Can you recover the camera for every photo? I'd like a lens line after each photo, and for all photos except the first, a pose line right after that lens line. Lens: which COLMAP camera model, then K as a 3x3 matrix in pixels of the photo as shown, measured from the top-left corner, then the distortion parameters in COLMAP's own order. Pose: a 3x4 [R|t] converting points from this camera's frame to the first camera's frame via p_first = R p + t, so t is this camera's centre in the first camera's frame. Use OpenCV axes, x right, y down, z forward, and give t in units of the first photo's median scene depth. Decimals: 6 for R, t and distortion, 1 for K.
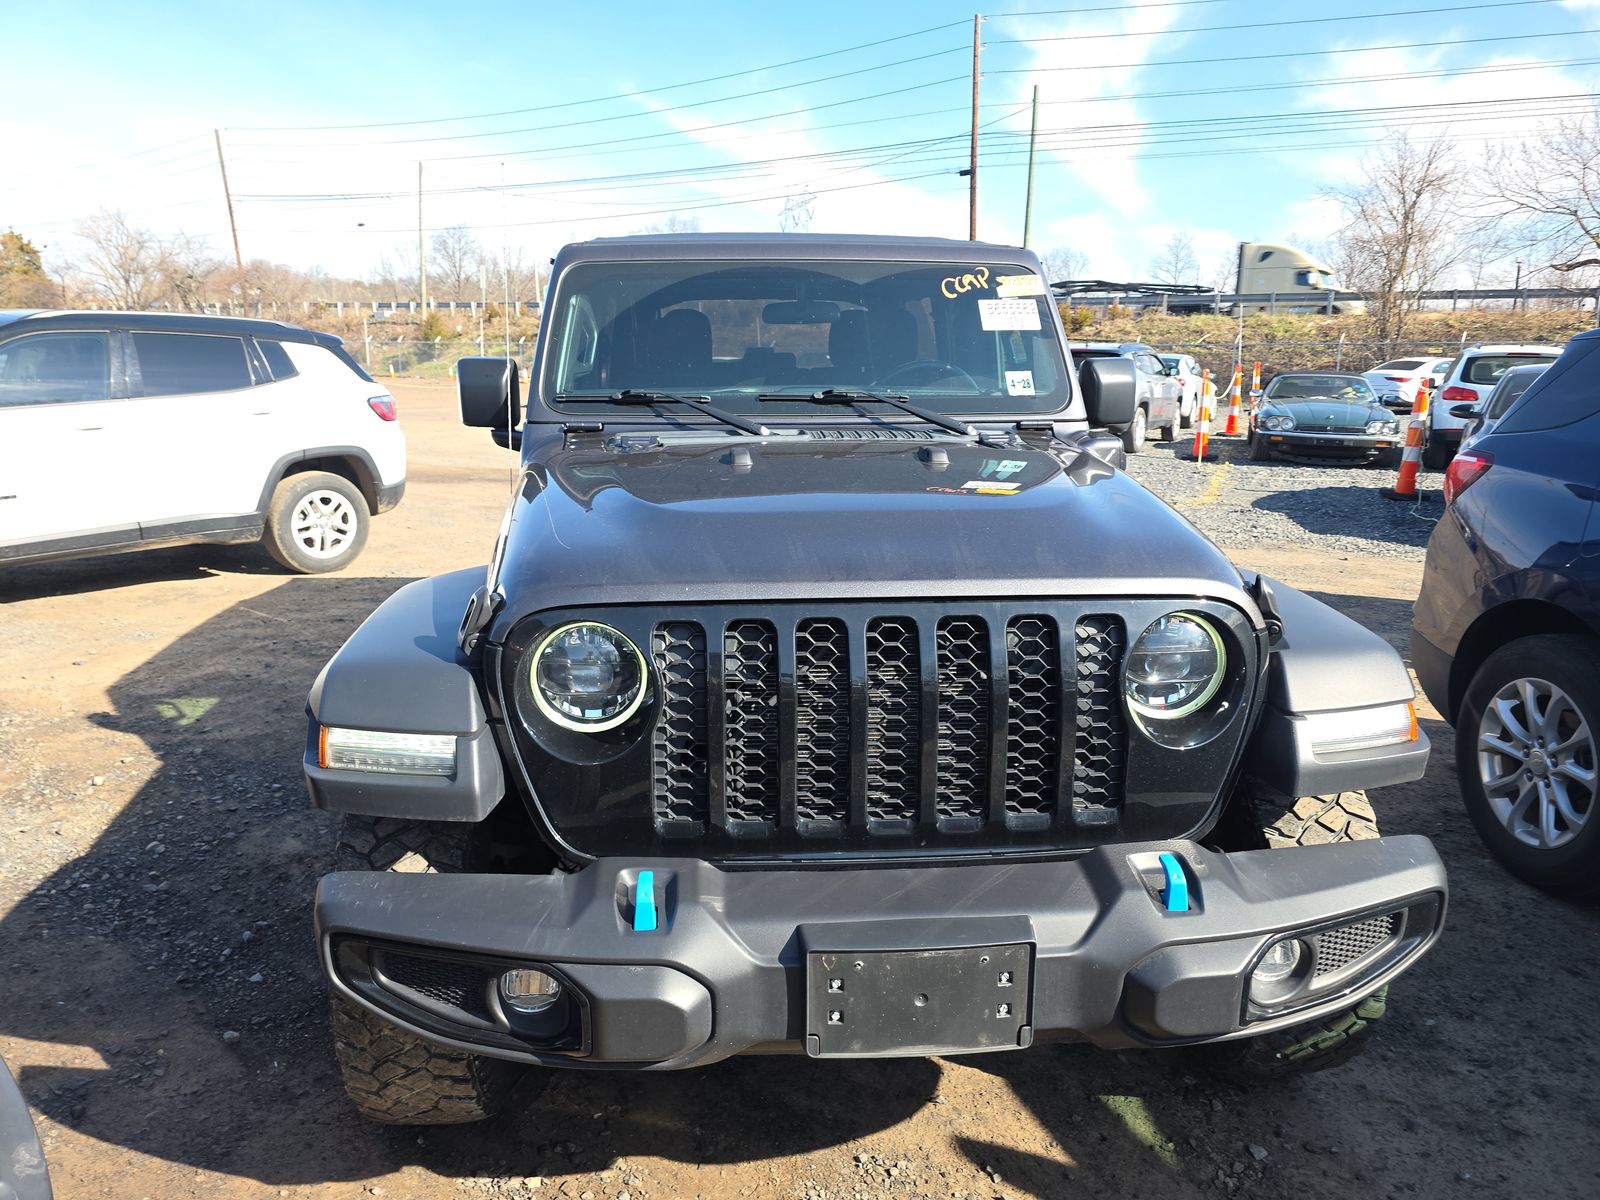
lens RADIAL K [[1093.1, 0, 795.8], [0, 1093.1, 600.6], [0, 0, 1]] dist [0.024833, -0.010113]
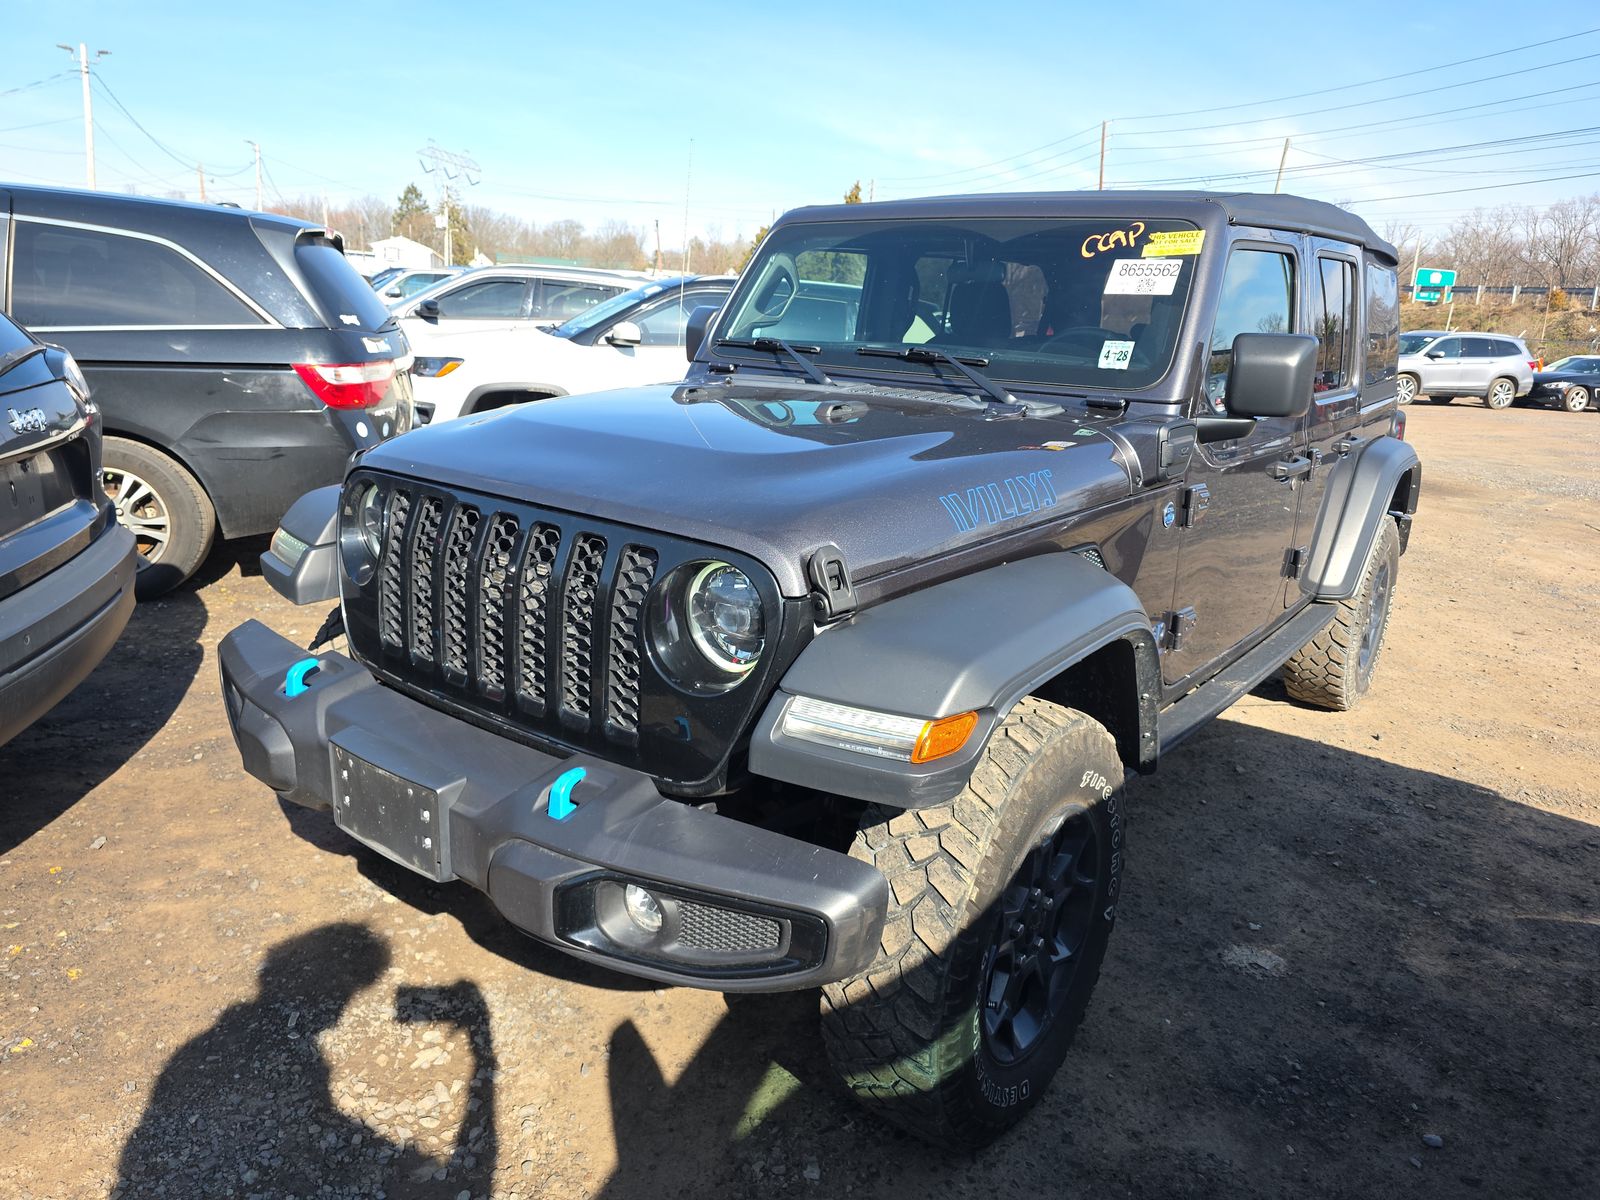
lens RADIAL K [[1093.1, 0, 793.4], [0, 1093.1, 600.9], [0, 0, 1]] dist [0.024833, -0.010113]
pose [[0.726997, 0.206798, -0.654759, 0.616021], [-0.198095, 0.976191, 0.088368, -0.032815], [0.657444, 0.065461, 0.750654, 0.184361]]
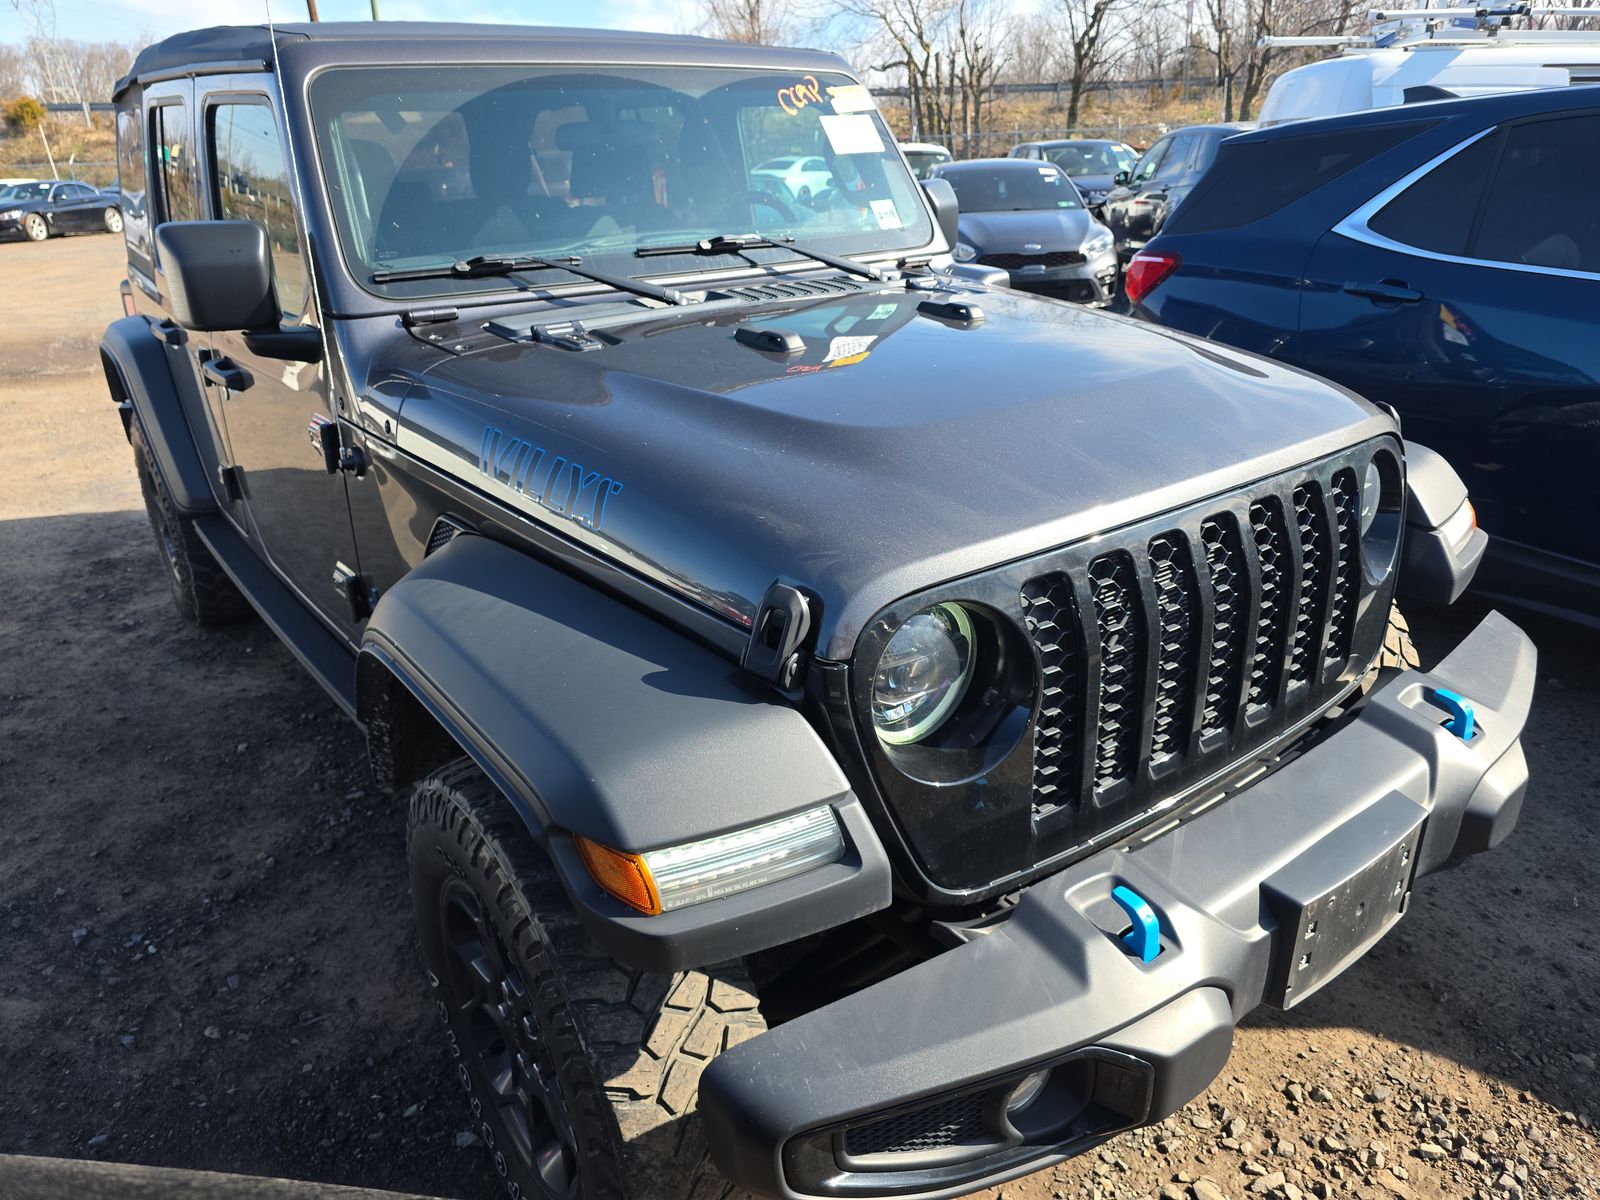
lens RADIAL K [[1093.1, 0, 810.5], [0, 1093.1, 595.6], [0, 0, 1]] dist [0.024833, -0.010113]
pose [[0.845121, -0.227238, 0.483873, -0.344796], [0.148939, 0.969404, 0.195122, -0.078469], [-0.513408, -0.092834, 0.853109, 0.231429]]
